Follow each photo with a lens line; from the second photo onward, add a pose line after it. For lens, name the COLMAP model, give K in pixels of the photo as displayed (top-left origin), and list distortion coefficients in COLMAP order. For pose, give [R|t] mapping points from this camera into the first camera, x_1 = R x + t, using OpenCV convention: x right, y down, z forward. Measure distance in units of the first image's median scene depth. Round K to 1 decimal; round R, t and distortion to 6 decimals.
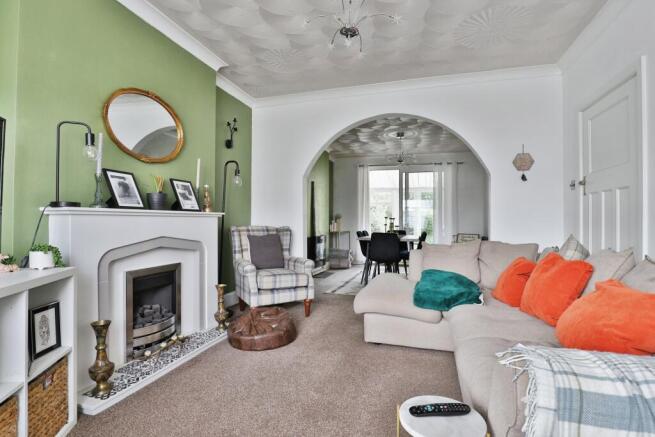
lens RADIAL K [[322.0, 0, 326.2], [0, 322.0, 218.1], [0, 0, 1]] dist [-0.022757, -0.000129]
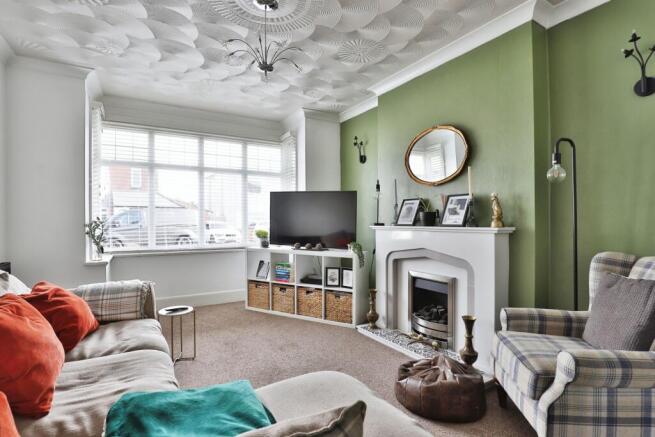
lens RADIAL K [[322.0, 0, 325.6], [0, 322.0, 221.8], [0, 0, 1]] dist [-0.022757, -0.000129]
pose [[-0.669418, -0.002163, -0.742883, 0.632881], [0.003723, 0.999973, -0.006267, -0.035137], [0.742877, -0.006961, -0.669392, 1.555163]]
